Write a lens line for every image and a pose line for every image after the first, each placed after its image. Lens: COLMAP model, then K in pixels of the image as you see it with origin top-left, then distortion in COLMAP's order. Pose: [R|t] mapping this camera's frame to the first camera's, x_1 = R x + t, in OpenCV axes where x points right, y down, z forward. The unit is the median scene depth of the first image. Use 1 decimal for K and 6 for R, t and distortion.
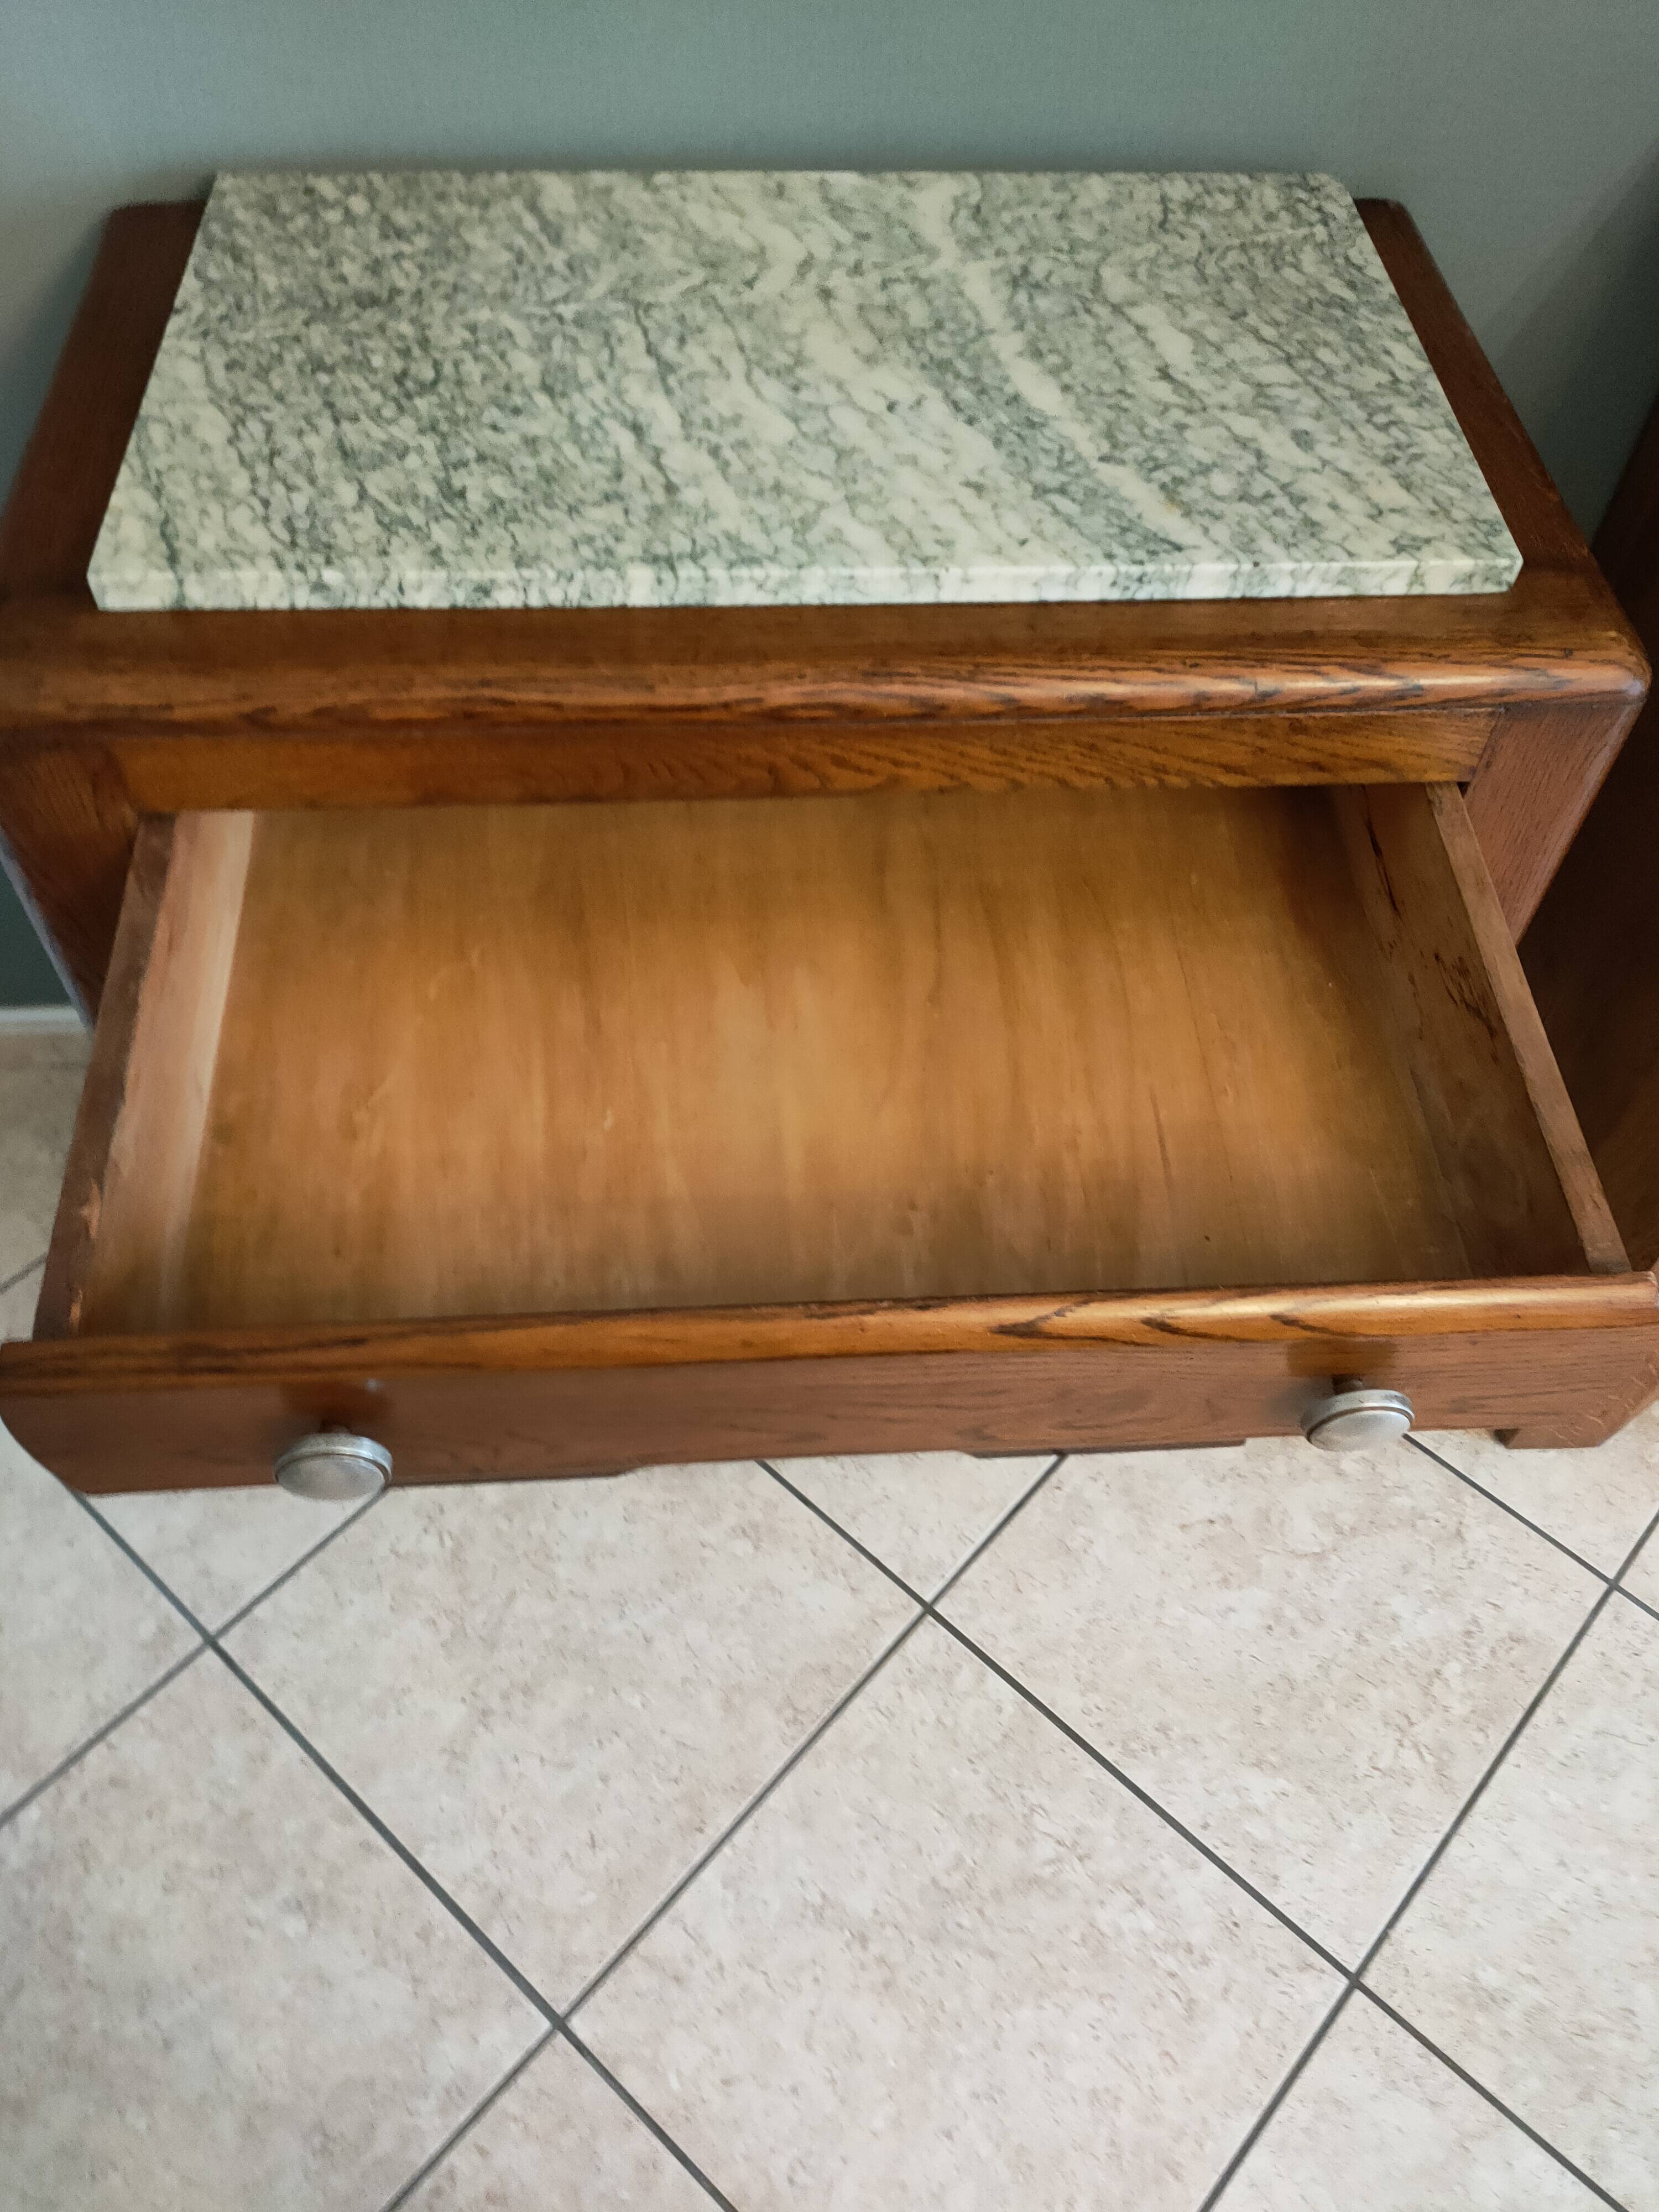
lens RADIAL K [[1688.6, 0, 827.9], [0, 1688.6, 1128.5], [0, 0, 1]] dist [0.072746, -0.109712]
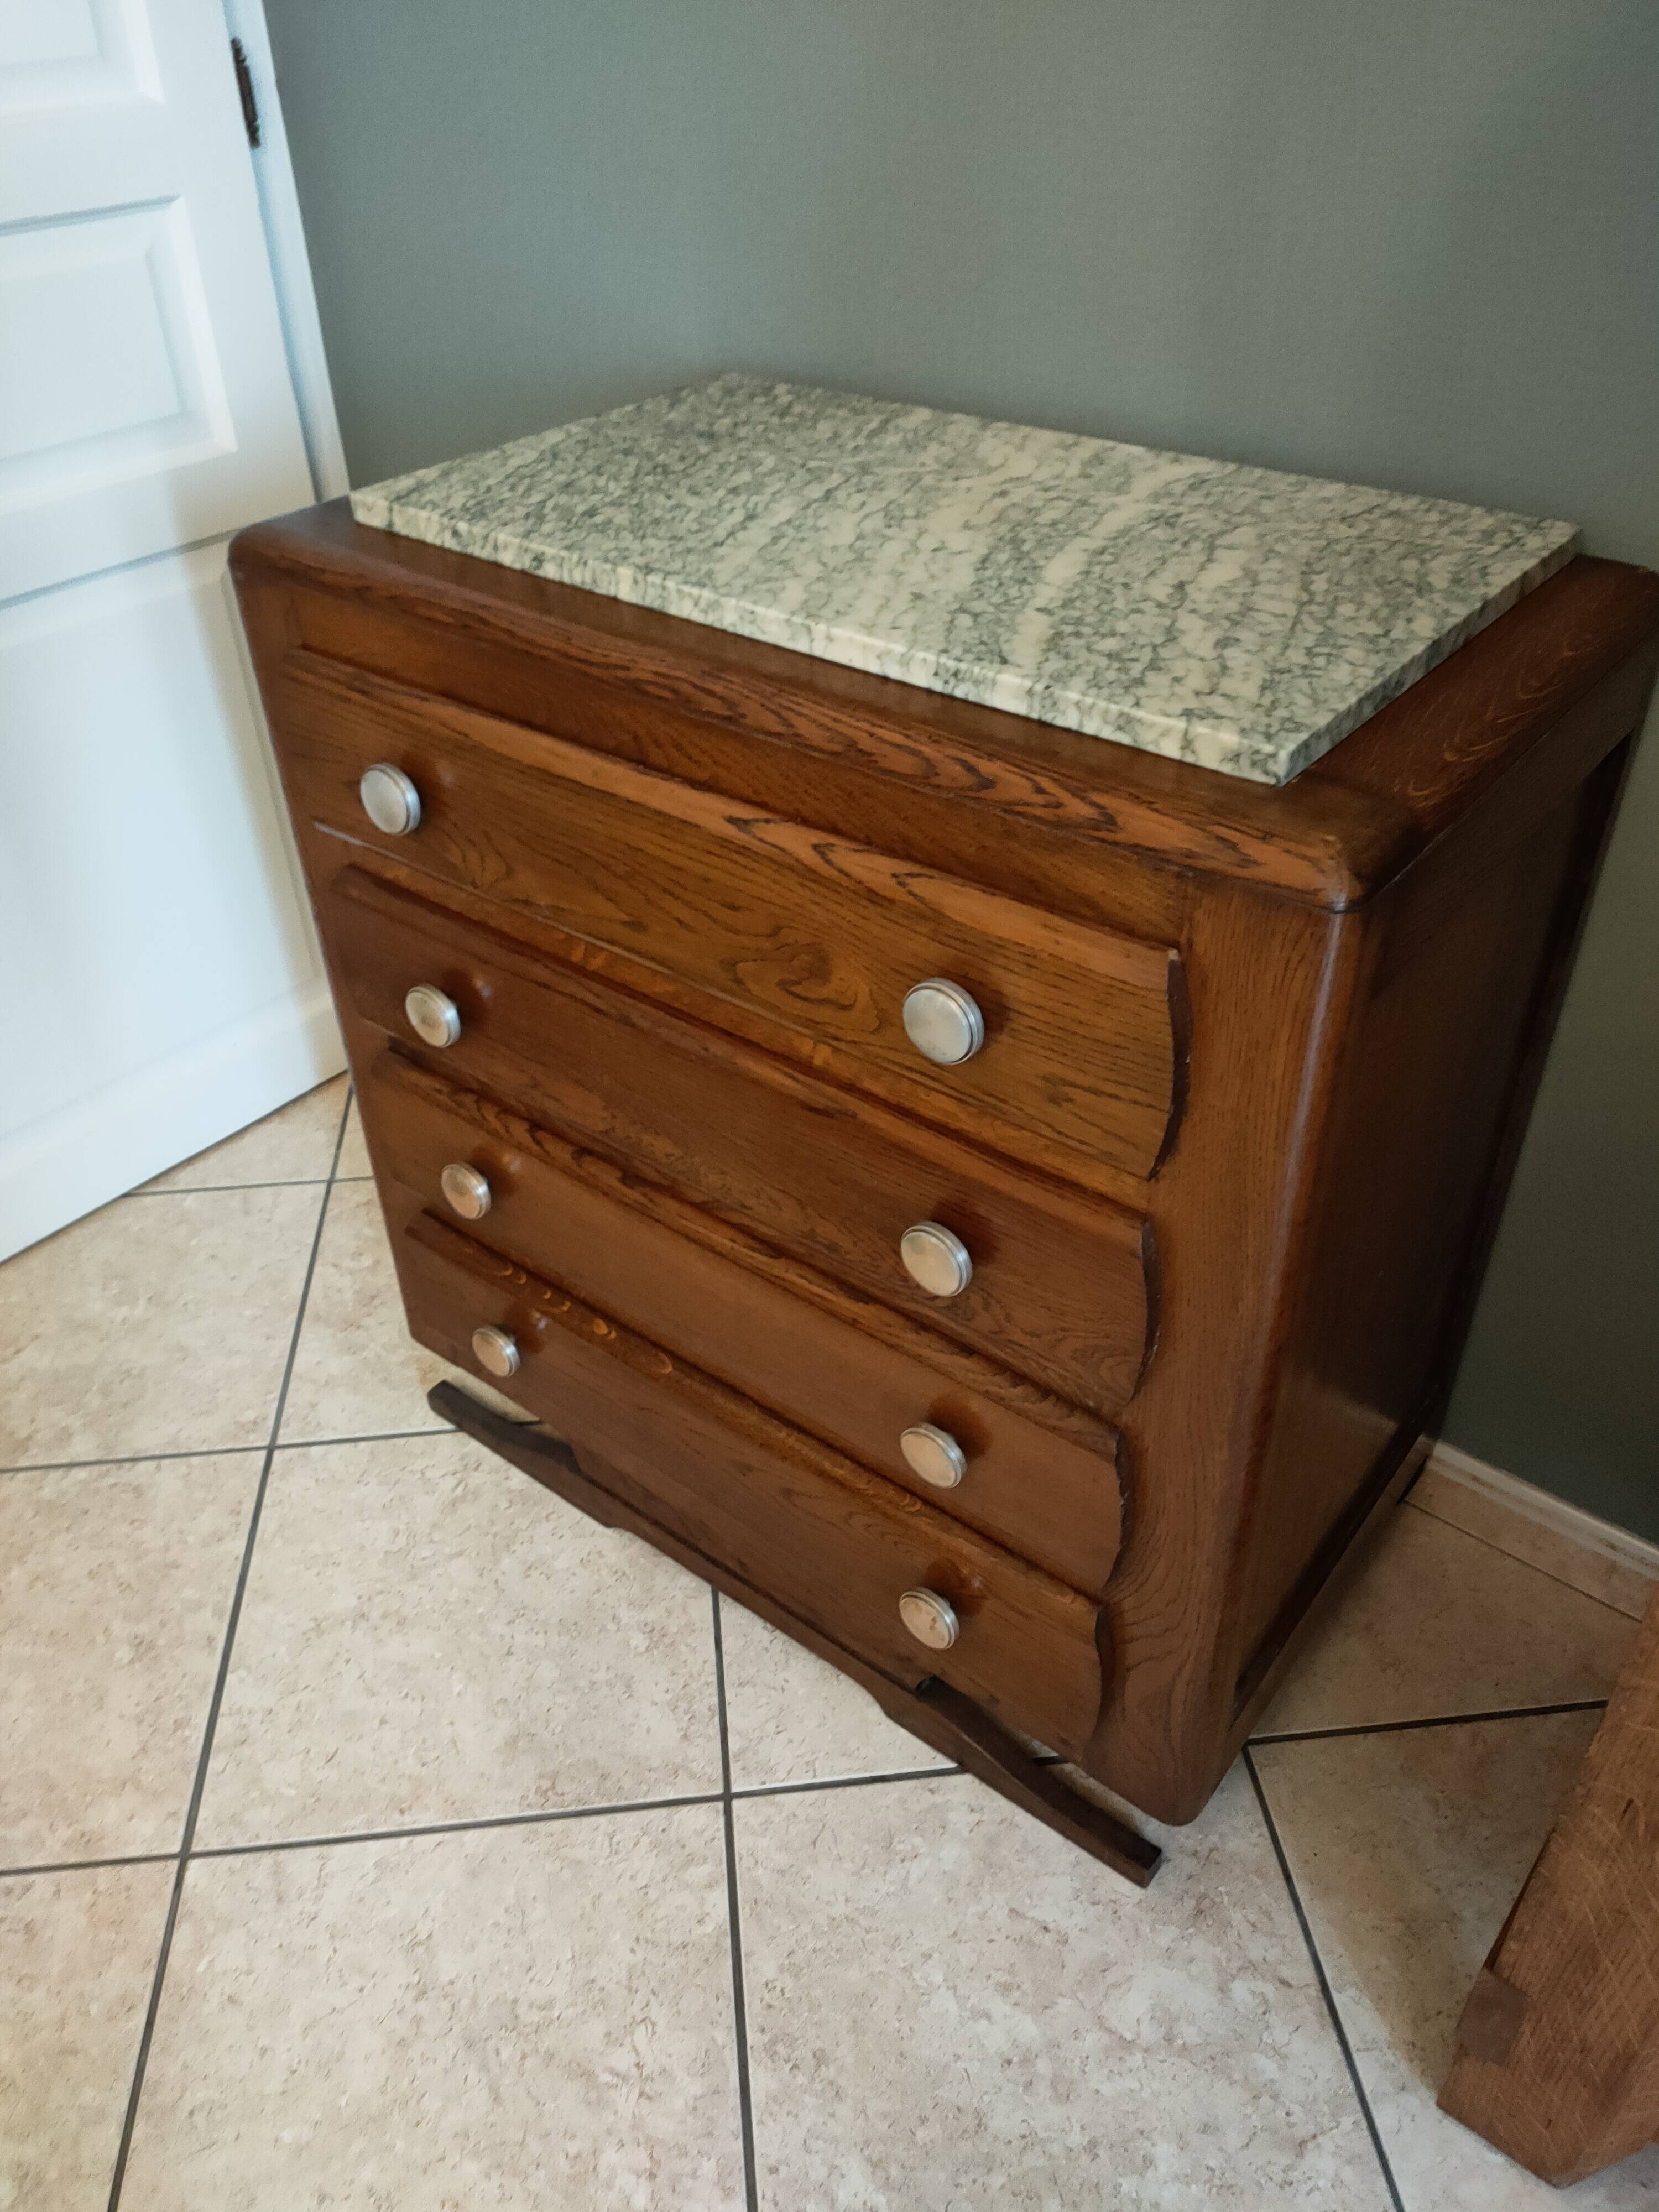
lens RADIAL K [[1688.6, 0, 835.0], [0, 1688.6, 1116.0], [0, 0, 1]] dist [0.072746, -0.109712]
pose [[0.745558, 0.363126, -0.558822, 0.746056], [-0.512619, 0.848302, -0.132684, 0.088682], [0.425869, 0.385387, 0.818604, 0.169500]]
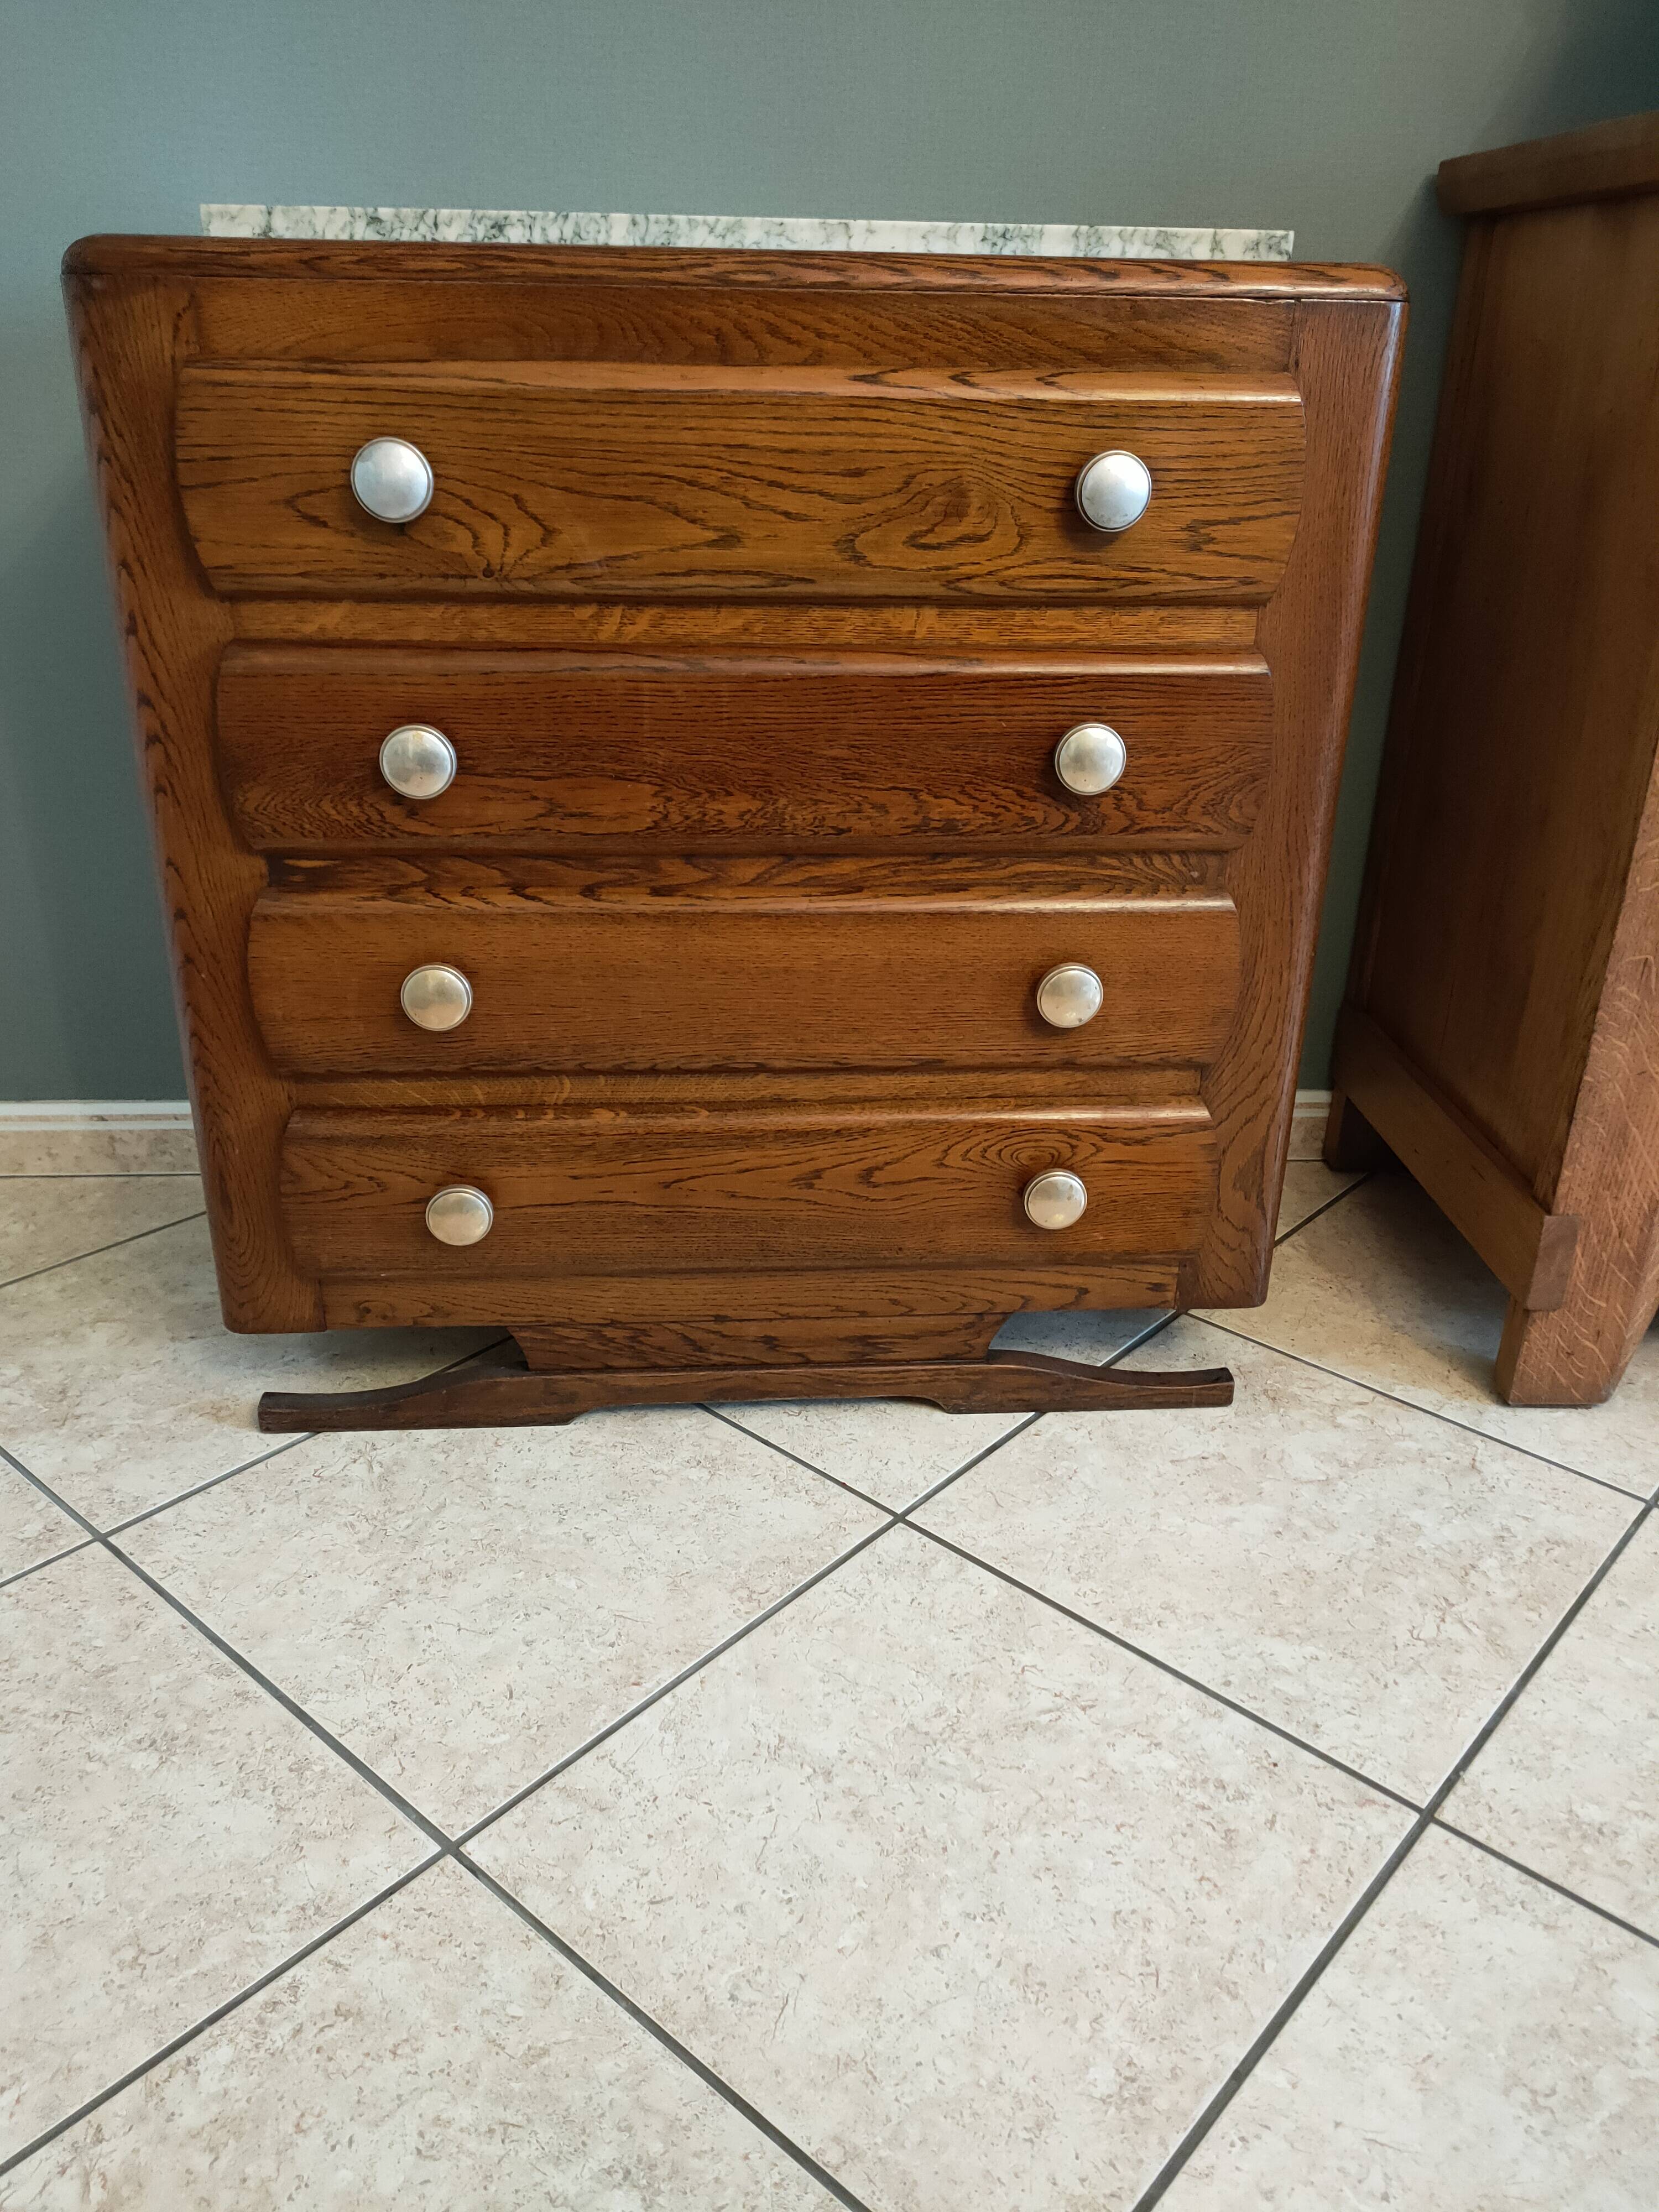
lens RADIAL K [[1688.6, 0, 832.6], [0, 1688.6, 1129.6], [0, 0, 1]] dist [0.072746, -0.109712]
pose [[0.999862, -0.014566, 0.008036, 0.028608], [0.016636, 0.875224, -0.483431, 0.814545], [0.000008, 0.483498, 0.875345, 0.164315]]
